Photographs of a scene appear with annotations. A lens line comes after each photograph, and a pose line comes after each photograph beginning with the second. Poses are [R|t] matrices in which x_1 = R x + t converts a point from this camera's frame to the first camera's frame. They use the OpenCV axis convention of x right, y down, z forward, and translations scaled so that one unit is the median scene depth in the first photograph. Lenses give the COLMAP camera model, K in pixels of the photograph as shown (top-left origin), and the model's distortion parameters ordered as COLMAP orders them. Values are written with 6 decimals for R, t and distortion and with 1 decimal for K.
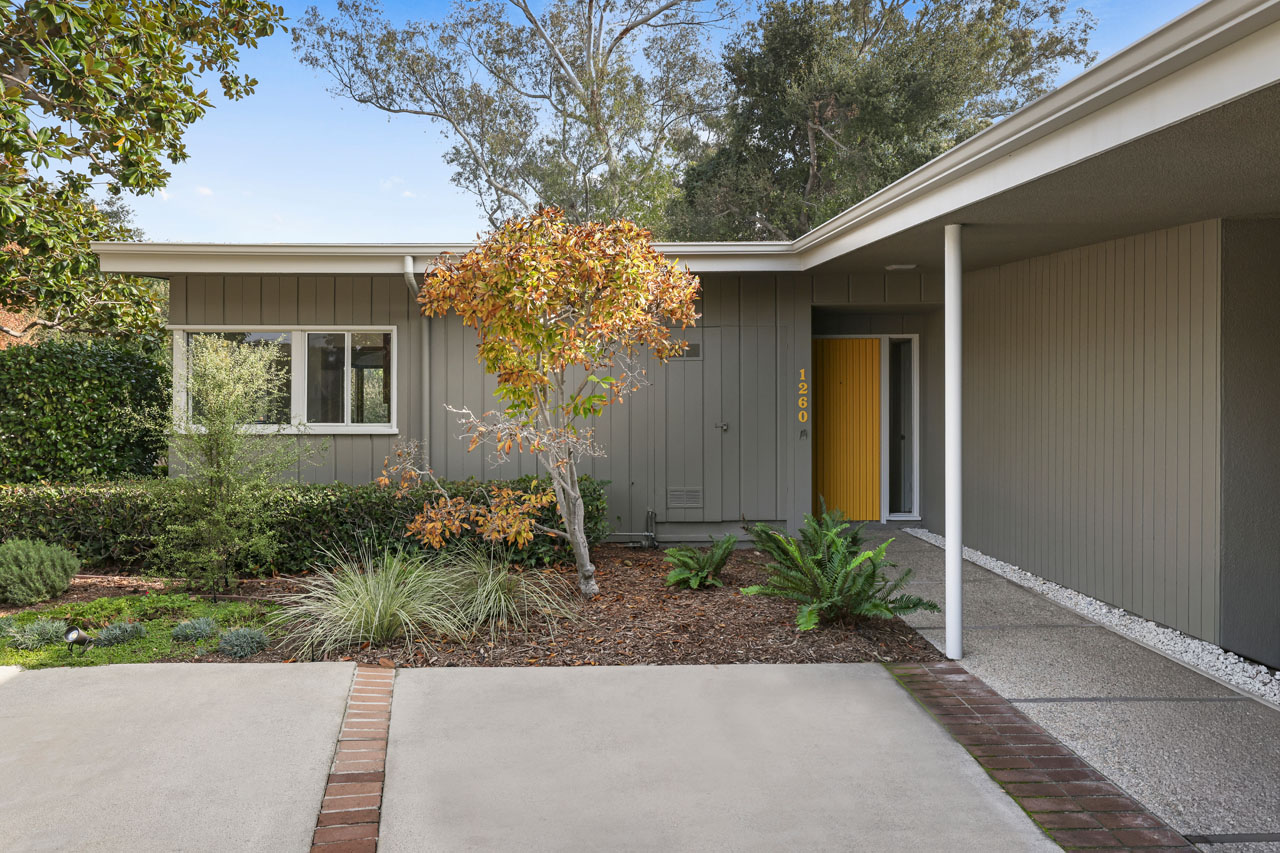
lens RADIAL K [[788.2, 0, 640.0], [0, 788.2, 426.5], [0, 0, 1]] dist [-0.005375, -0.001358]
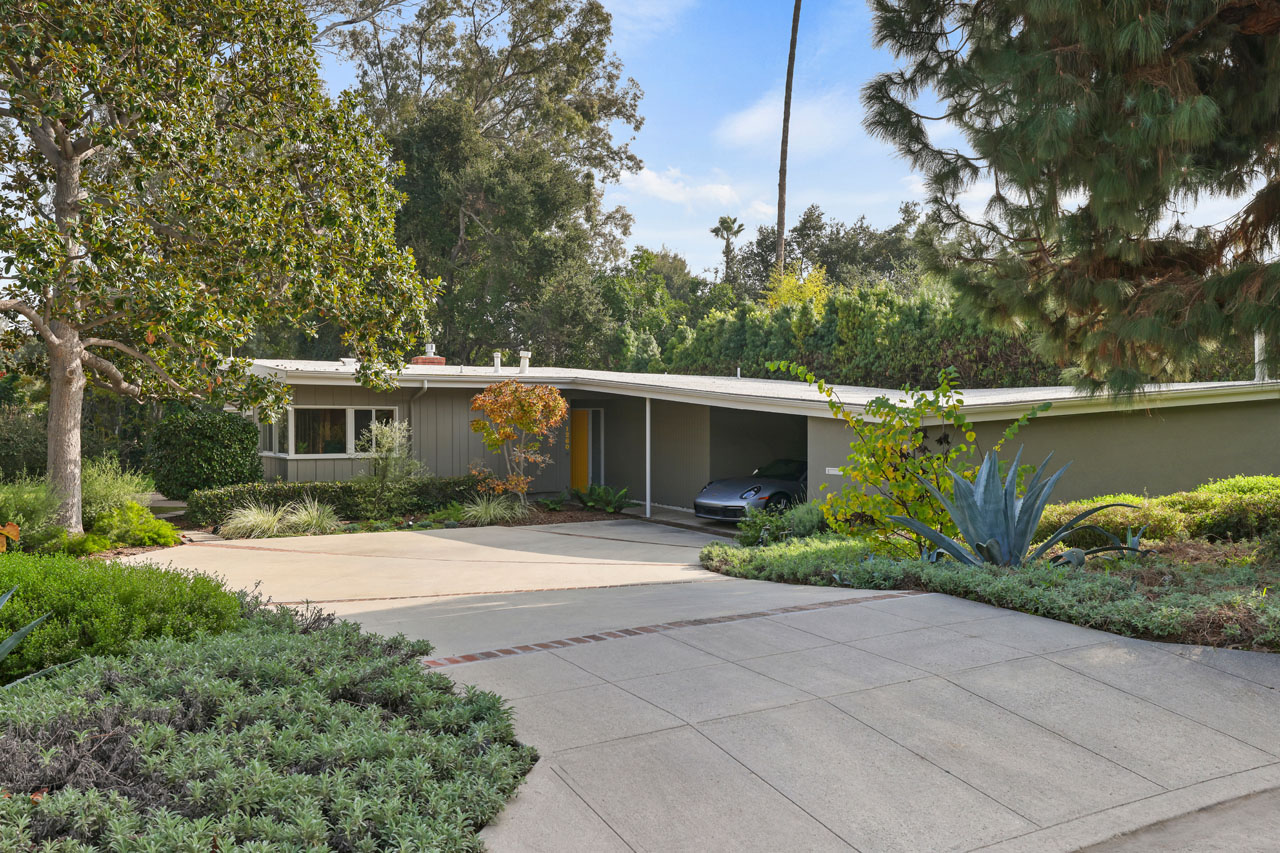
lens RADIAL K [[1199.4, 0, 640.0], [0, 1199.4, 426.5], [0, 0, 1]] dist [0.075975, -0.005407]
pose [[0.853934, -0.001634, 0.520378, -1.431156], [0.005516, 0.999967, -0.005912, -0.050581], [-0.520351, 0.007919, 0.853916, -2.102988]]
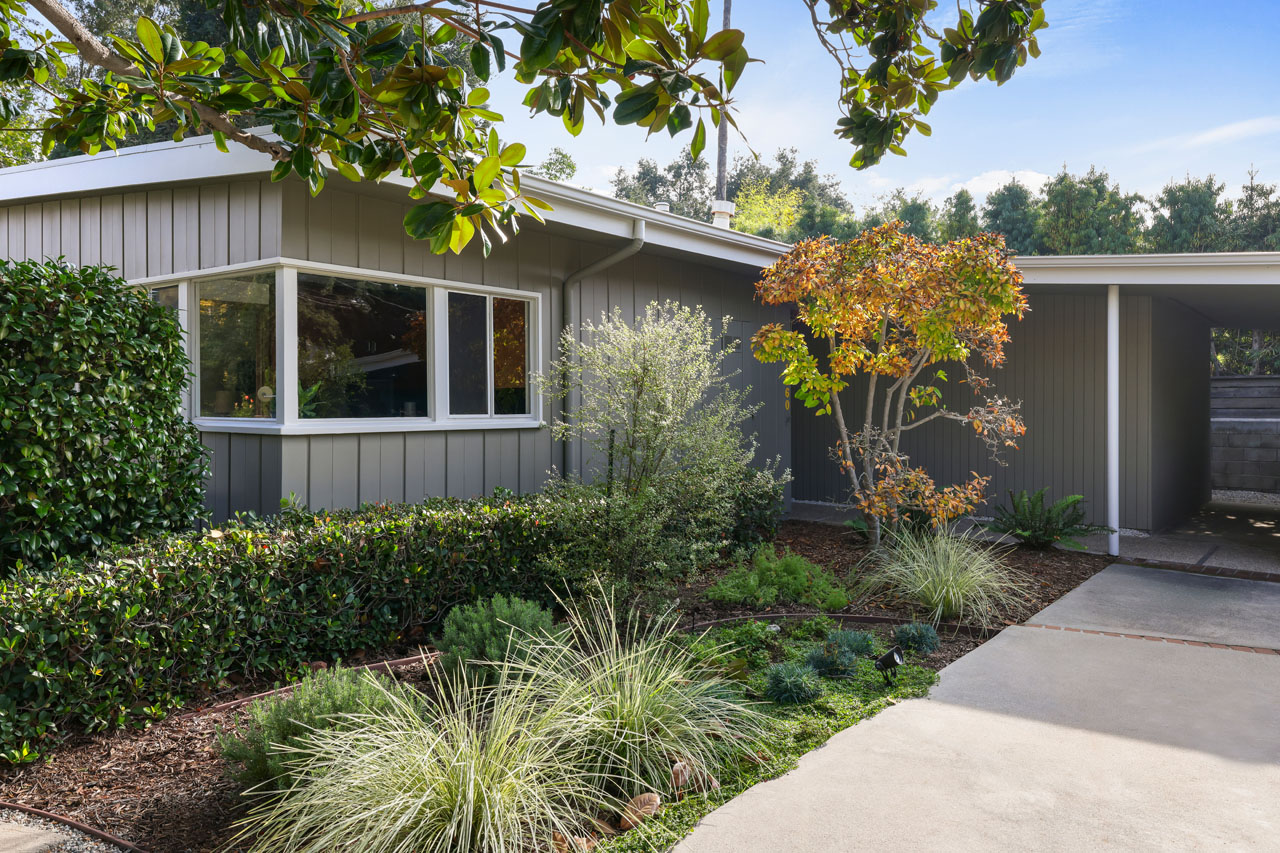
lens RADIAL K [[978.4, 0, 639.9], [0, 978.4, 407.7], [0, 0, 1]] dist [0.060220, -0.001744]
pose [[0.623730, -0.003375, 0.781633, -1.022981], [0.011118, 0.999928, -0.004554, -0.004973], [-0.781561, 0.011530, 0.623722, 0.295398]]
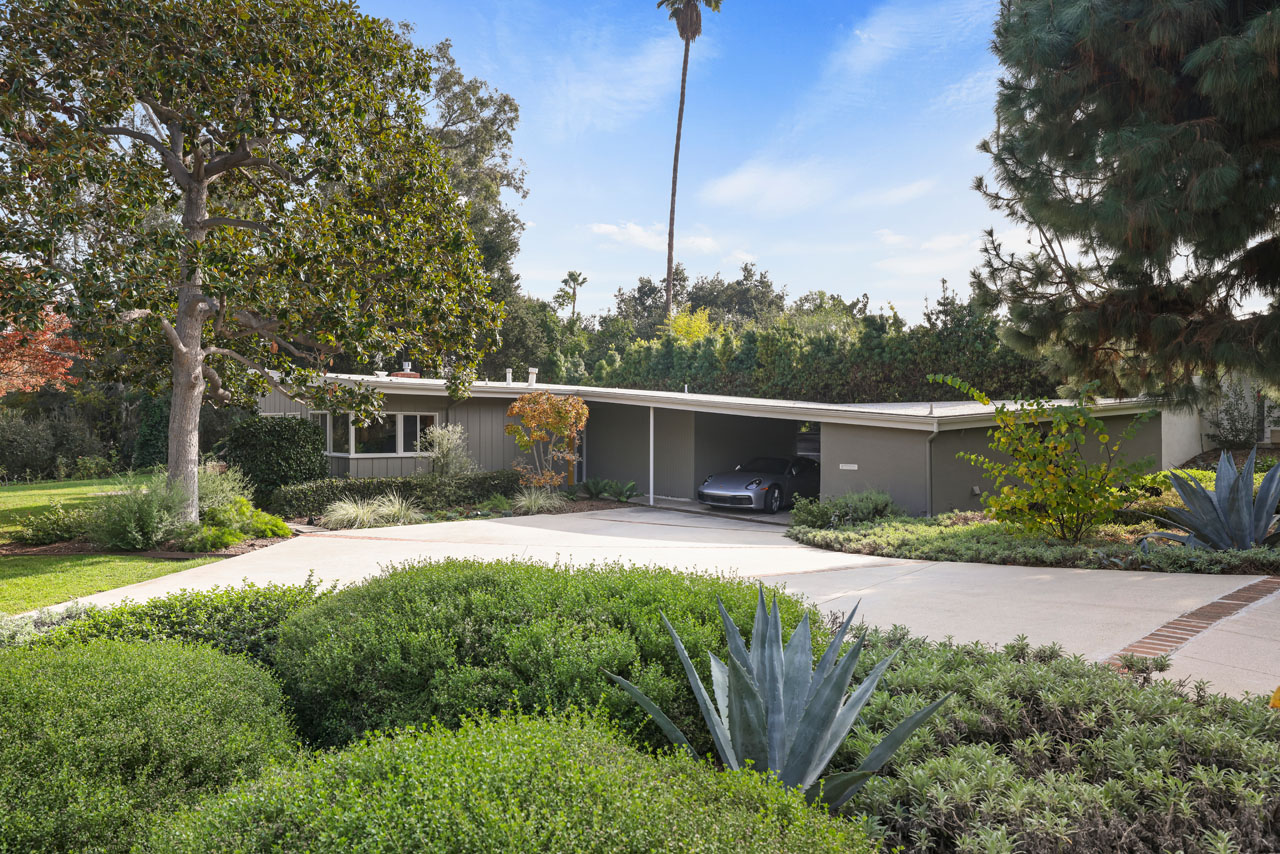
lens RADIAL K [[903.9, 0, 640.0], [0, 903.9, 427.0], [0, 0, 1]] dist [0.039509, 0.000500]
pose [[0.734922, 0.004813, 0.678134, -1.769670], [0.003860, 0.999929, -0.011280, -0.047839], [-0.678140, 0.010908, 0.734852, -1.527585]]
